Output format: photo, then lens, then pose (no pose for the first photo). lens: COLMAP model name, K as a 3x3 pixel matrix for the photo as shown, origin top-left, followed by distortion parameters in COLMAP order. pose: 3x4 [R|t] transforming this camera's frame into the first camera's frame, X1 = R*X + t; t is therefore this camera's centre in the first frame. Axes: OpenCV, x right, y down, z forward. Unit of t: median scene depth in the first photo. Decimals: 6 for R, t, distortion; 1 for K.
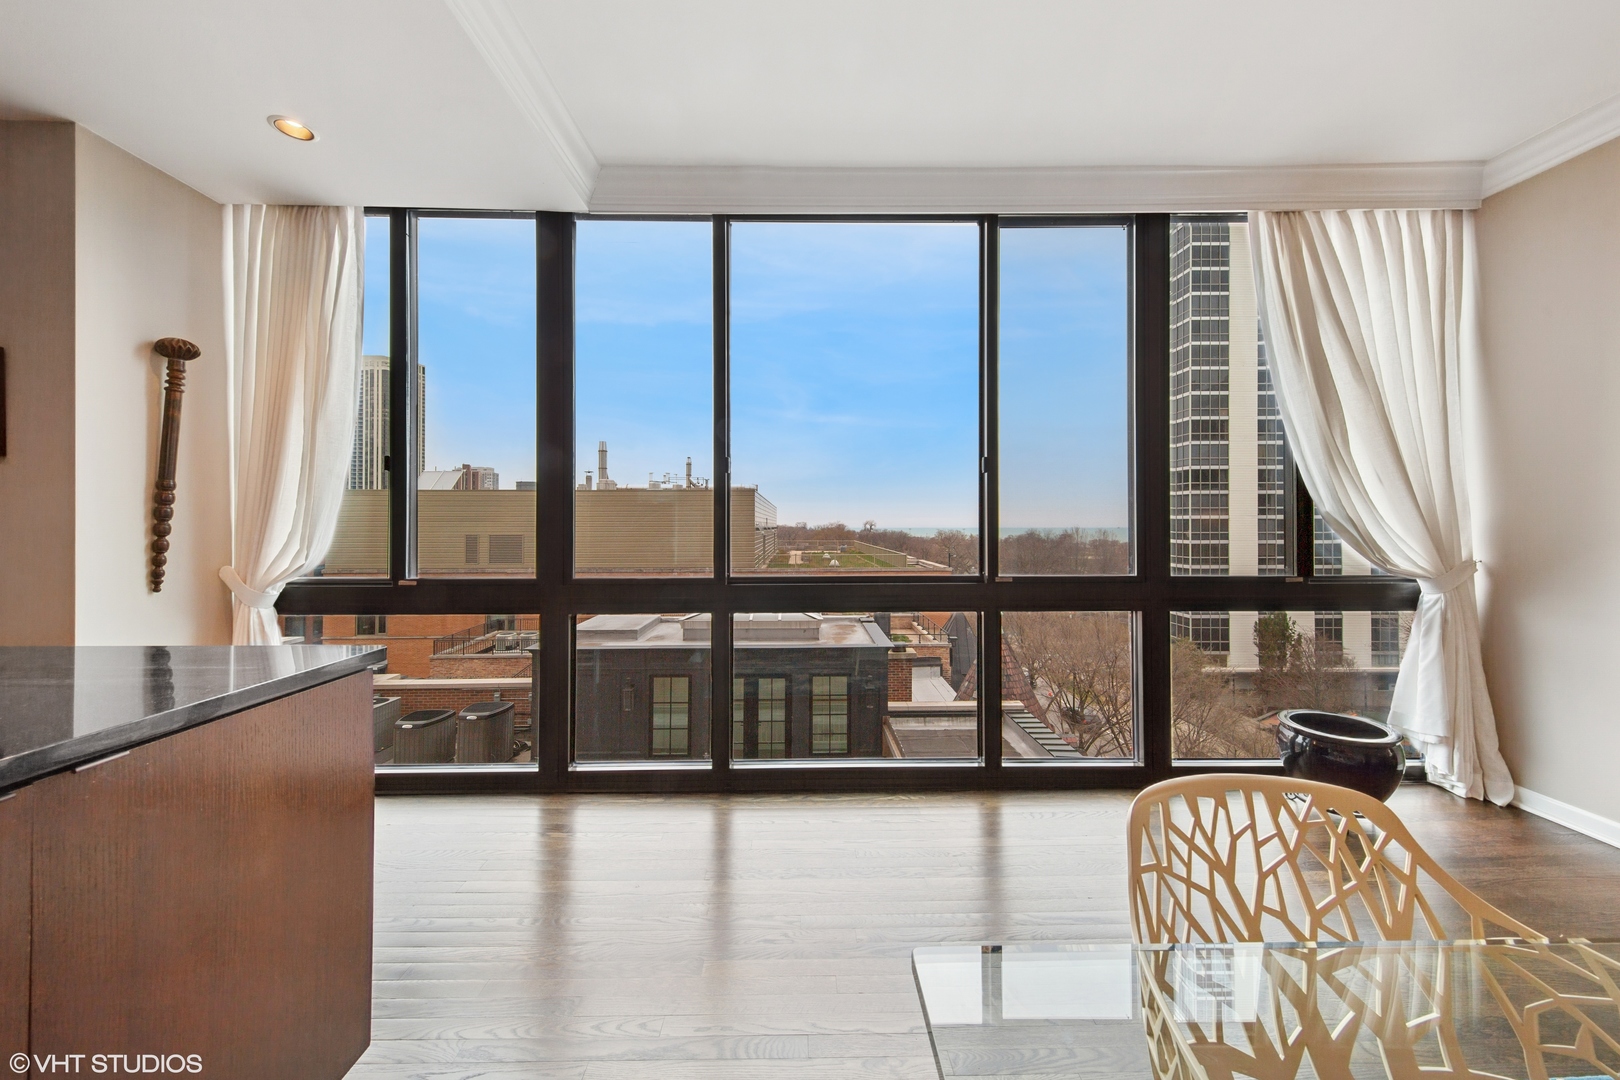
lens RADIAL K [[575.7, 0, 810.8], [0, 575.7, 522.0], [0, 0, 1]] dist [0.010153, -0.000007]
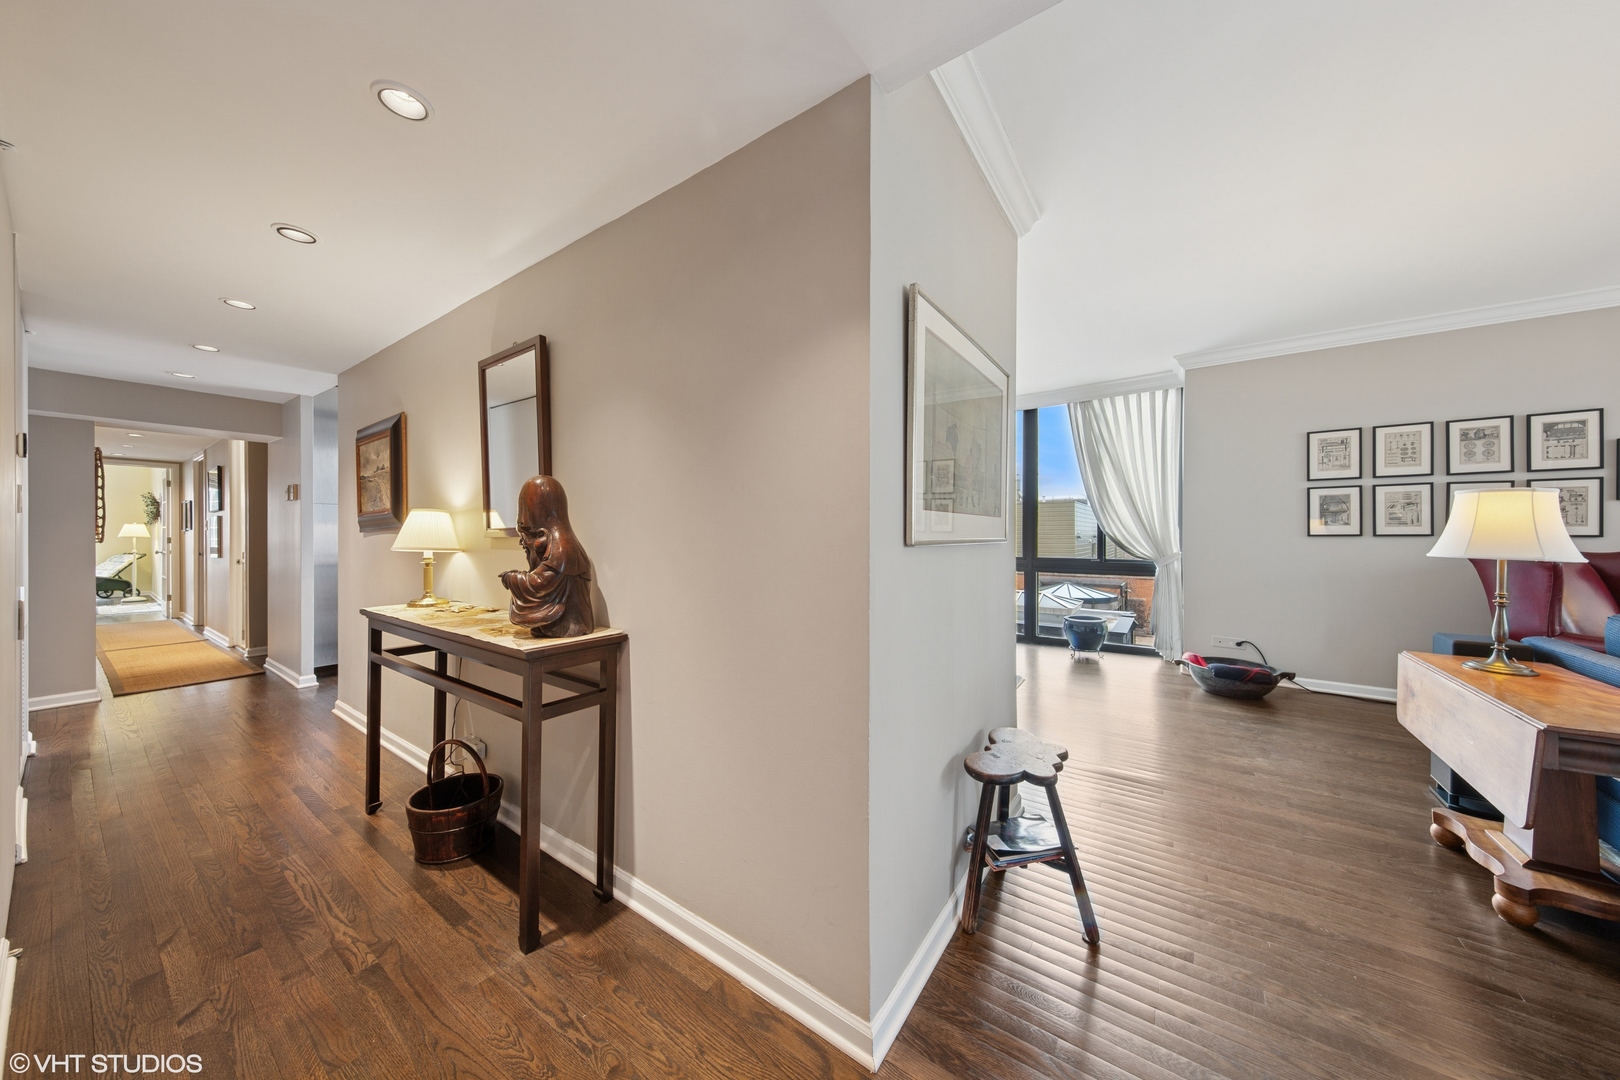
lens RADIAL K [[516.3, 0, 811.6], [0, 516.3, 538.8], [0, 0, 1]] dist [0.014663, -0.004951]
pose [[0.805981, 0.005315, -0.591918, 0.118654], [0.004435, 0.999877, 0.015016, -0.002099], [0.591925, -0.014727, 0.805858, -0.135058]]
